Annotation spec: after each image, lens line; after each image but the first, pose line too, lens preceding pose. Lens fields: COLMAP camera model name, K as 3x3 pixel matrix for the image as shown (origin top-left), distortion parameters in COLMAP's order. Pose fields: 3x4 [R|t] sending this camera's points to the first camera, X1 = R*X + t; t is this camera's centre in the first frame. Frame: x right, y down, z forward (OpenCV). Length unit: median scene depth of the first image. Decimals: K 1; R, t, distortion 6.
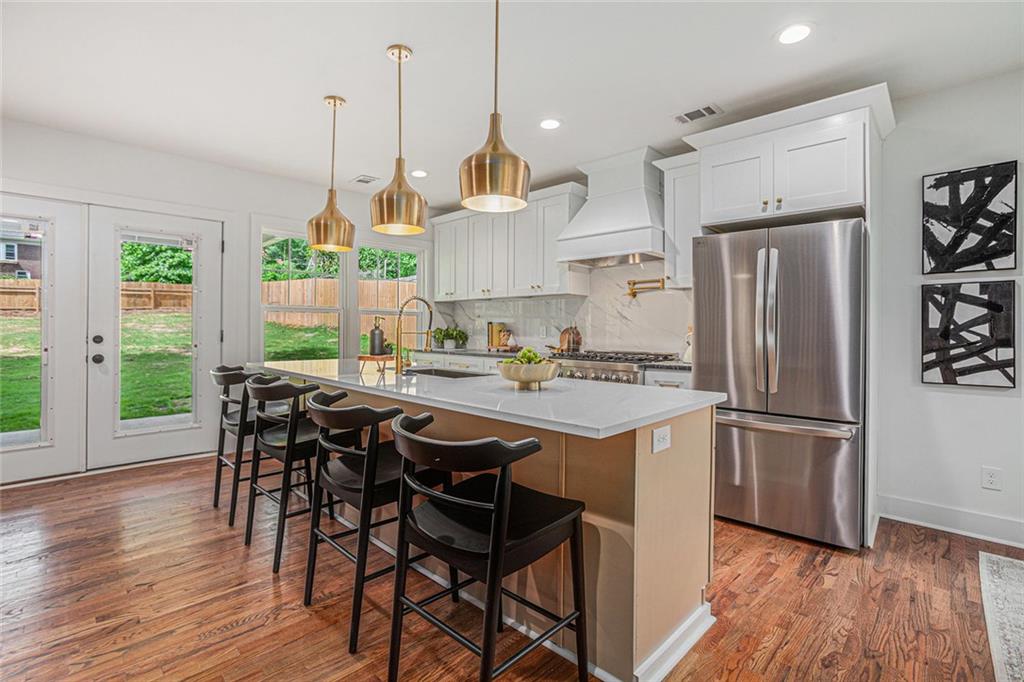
lens RADIAL K [[491.6, 0, 512.0], [0, 491.6, 341.0], [0, 0, 1]] dist [-0.000225, -0.000018]
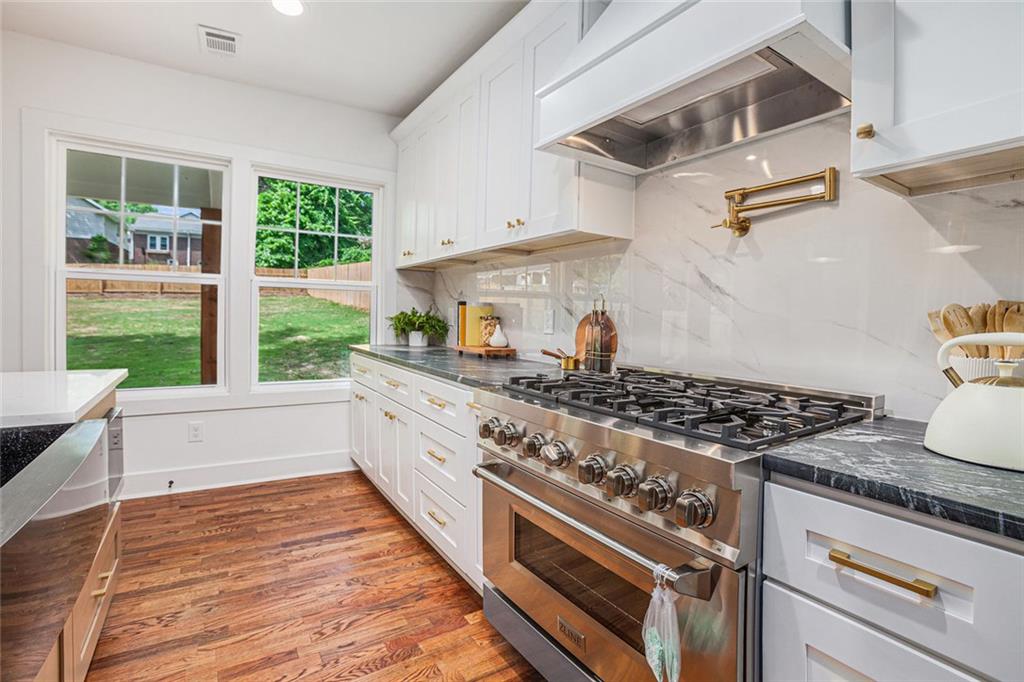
lens RADIAL K [[496.9, 0, 491.5], [0, 496.9, 318.5], [0, 0, 1]] dist [-0.000558, 0.000036]
pose [[0.963907, 0.017471, -0.265666, 0.150736], [-0.023377, 0.999545, -0.019084, -0.011259], [0.265212, 0.024605, 0.963876, 0.535098]]
